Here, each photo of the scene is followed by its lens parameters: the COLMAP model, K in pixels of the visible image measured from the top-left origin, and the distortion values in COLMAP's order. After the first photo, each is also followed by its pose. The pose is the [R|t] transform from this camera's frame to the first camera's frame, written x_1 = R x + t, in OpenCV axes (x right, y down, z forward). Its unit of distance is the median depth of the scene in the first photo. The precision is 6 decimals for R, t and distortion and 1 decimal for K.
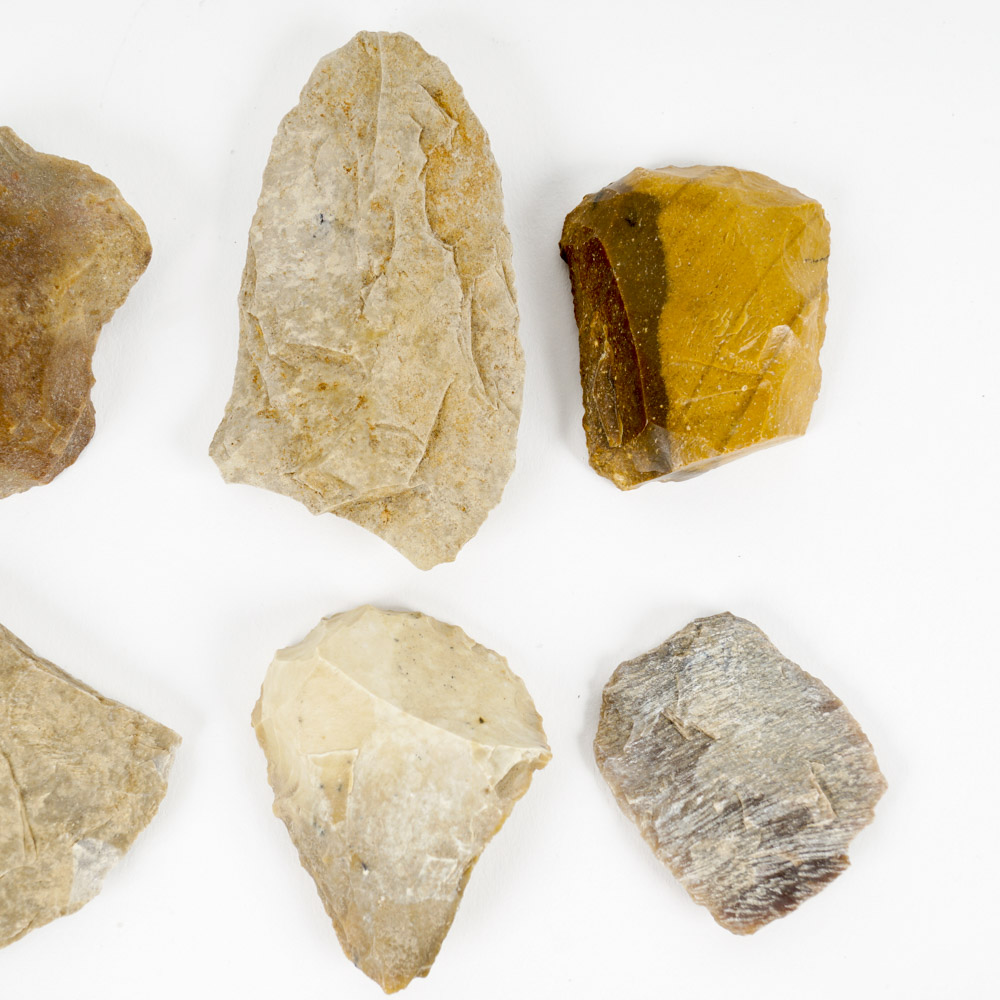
lens RADIAL K [[2308.0, 0, 497.4], [0, 2308.0, 499.8], [0, 0, 1]] dist [-0.035569, 0.000000]
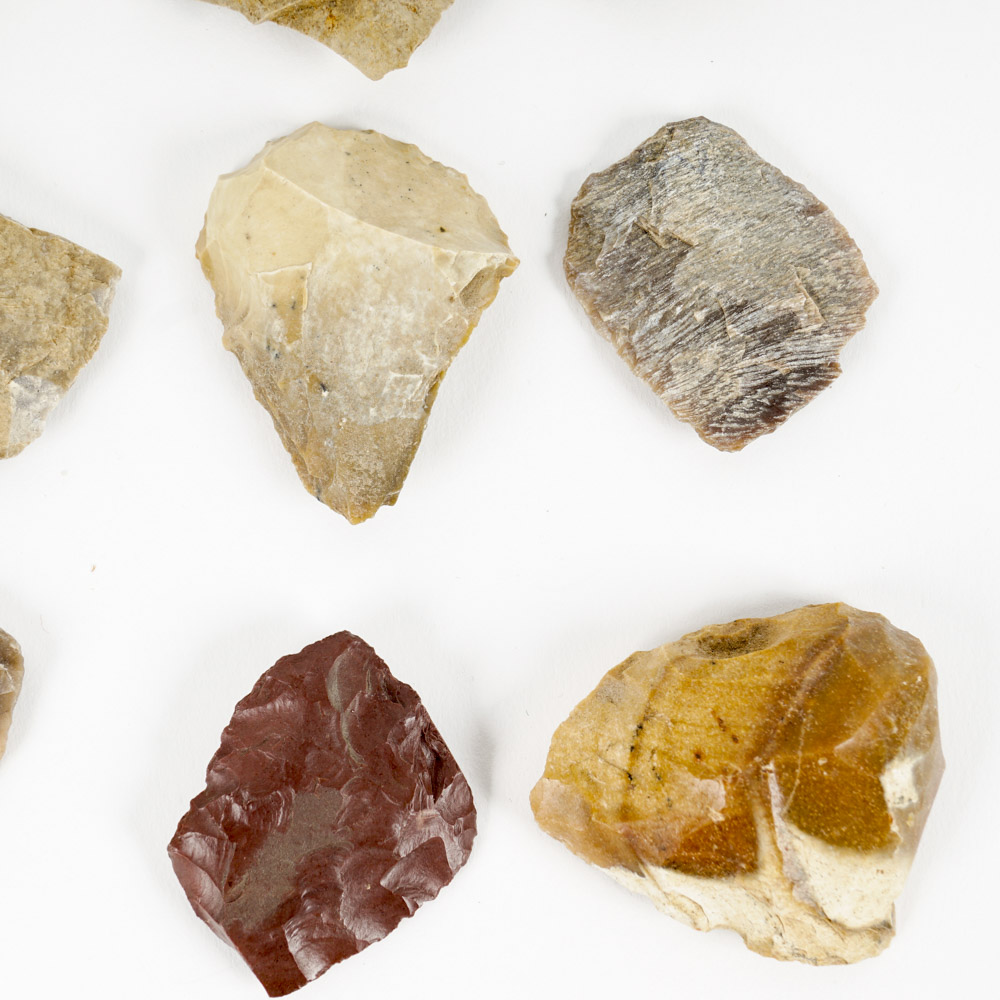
lens RADIAL K [[2308.0, 0, 496.0], [0, 2308.0, 504.7], [0, 0, 1]] dist [-0.035569, 0.000000]
pose [[0.999047, -0.039409, 0.018771, -0.007045], [0.038224, 0.997480, 0.059767, 0.148651], [-0.021079, -0.058992, 0.998036, 0.062143]]
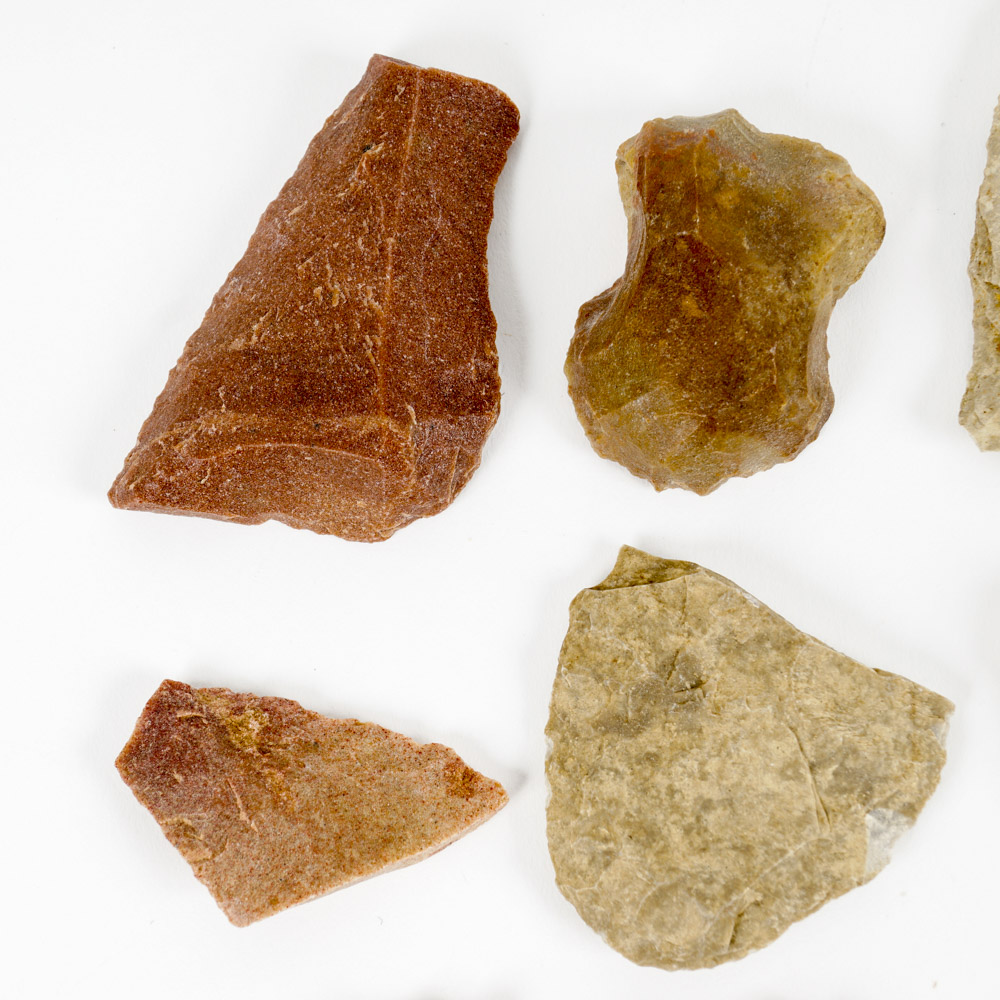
lens RADIAL K [[2308.0, 0, 494.1], [0, 2308.0, 495.1], [0, 0, 1]] dist [-0.035569, 0.000000]
pose [[0.998313, -0.042652, -0.039389, -0.295950], [0.042548, 0.999088, -0.003477, 0.006347], [0.039502, 0.001796, 0.999218, -0.013161]]
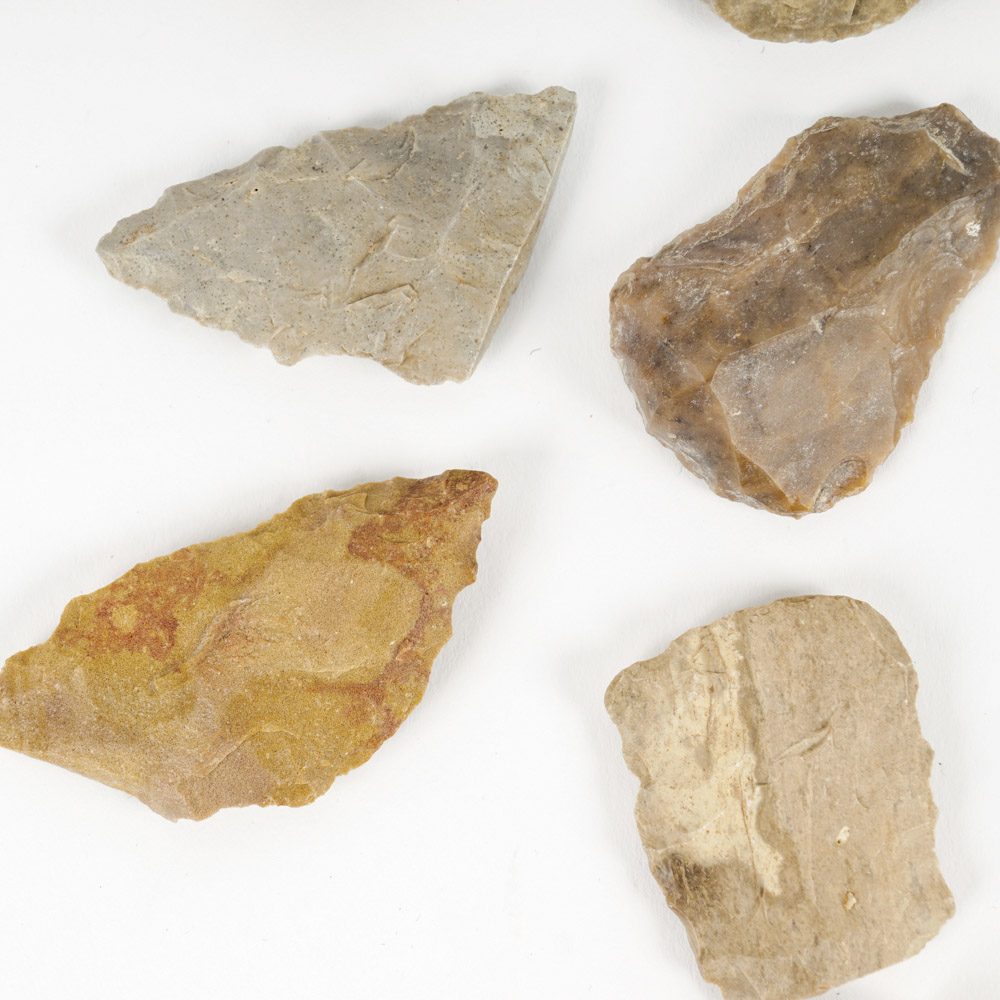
lens RADIAL K [[2308.0, 0, 496.6], [0, 2308.0, 500.9], [0, 0, 1]] dist [-0.035569, 0.000000]
pose [[0.999890, -0.002675, -0.014612, -0.365991], [0.003610, 0.997921, 0.064351, 0.327920], [0.014410, -0.064396, 0.997820, 0.086294]]
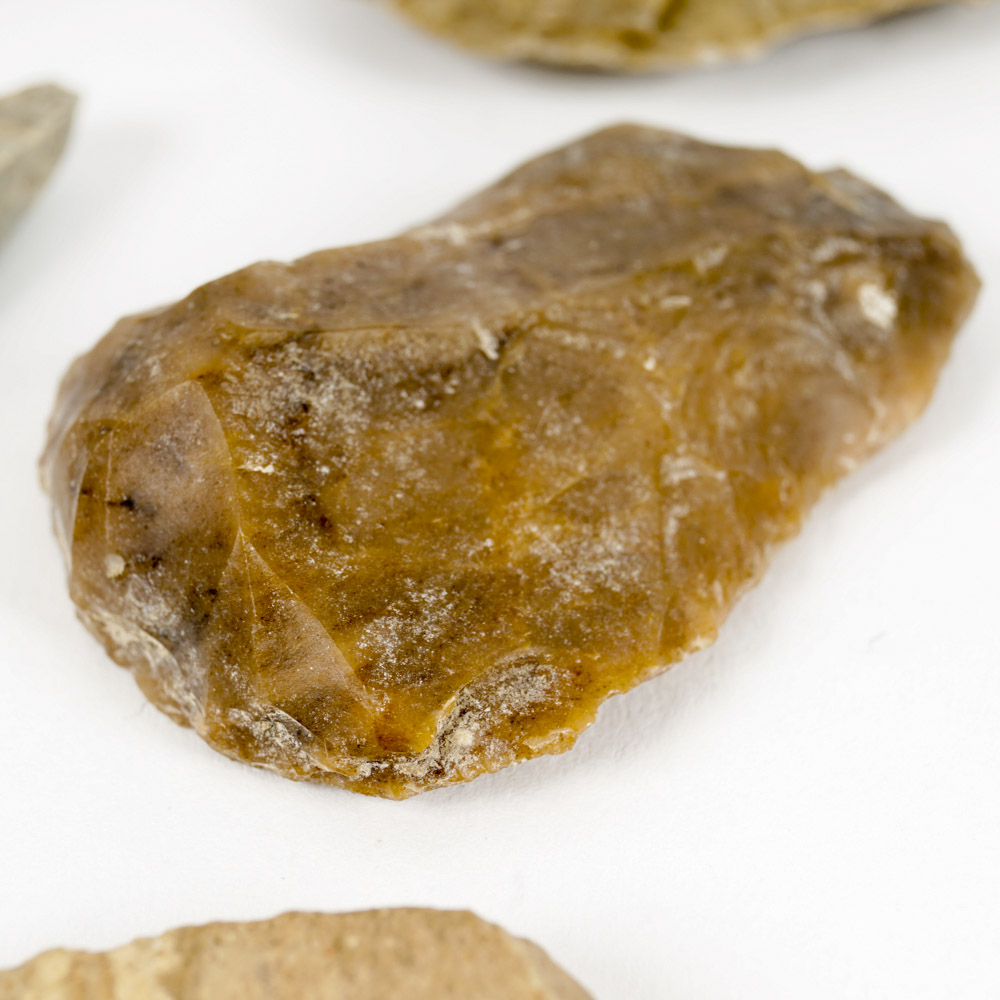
lens RADIAL K [[3117.9, 0, 499.3], [0, 3117.9, 501.6], [0, 0, 1]] dist [0.049551, 0.000000]
pose [[0.992962, 0.083510, -0.083980, -0.215307], [-0.117504, 0.783330, -0.610400, 0.636551], [0.014810, 0.615971, 0.787629, 0.566768]]
